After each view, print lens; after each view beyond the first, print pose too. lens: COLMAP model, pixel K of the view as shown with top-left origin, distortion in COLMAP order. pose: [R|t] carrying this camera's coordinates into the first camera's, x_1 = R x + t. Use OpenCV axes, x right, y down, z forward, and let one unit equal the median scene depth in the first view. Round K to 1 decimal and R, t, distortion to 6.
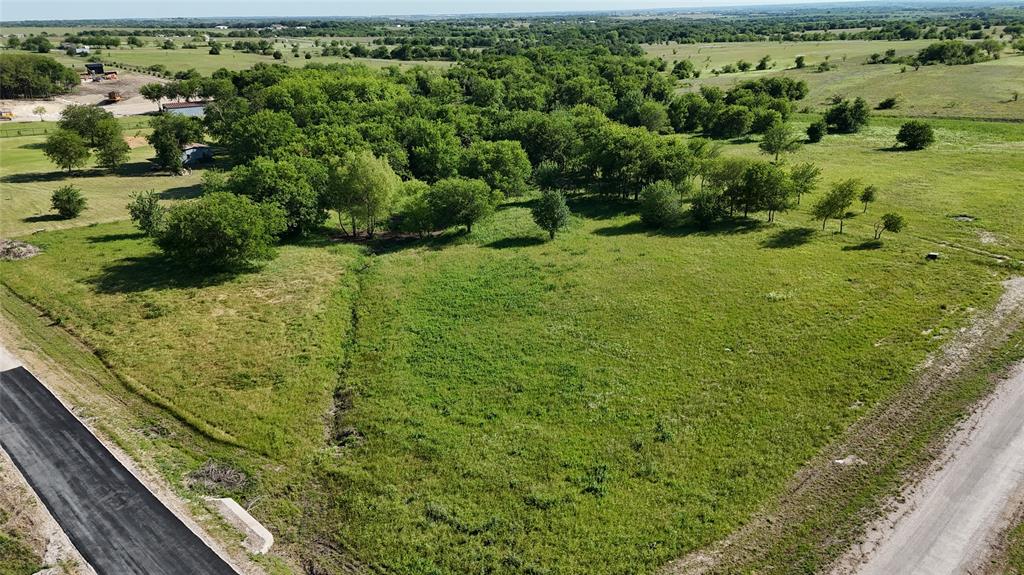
lens RADIAL K [[751.6, 0, 510.7], [0, 751.6, 286.8], [0, 0, 1]] dist [0.072237, -0.074318]
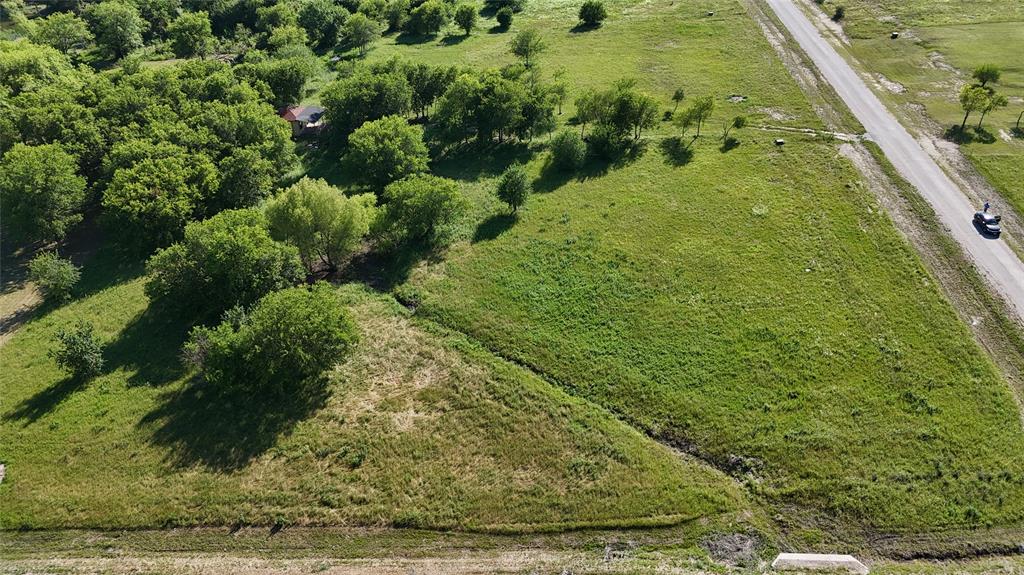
lens RADIAL K [[751.6, 0, 510.7], [0, 751.6, 286.8], [0, 0, 1]] dist [0.072237, -0.074318]
pose [[0.741480, -0.381638, 0.551870, -0.699352], [0.248973, 0.920261, 0.301880, -0.347228], [-0.623073, -0.086437, 0.777373, 0.203748]]
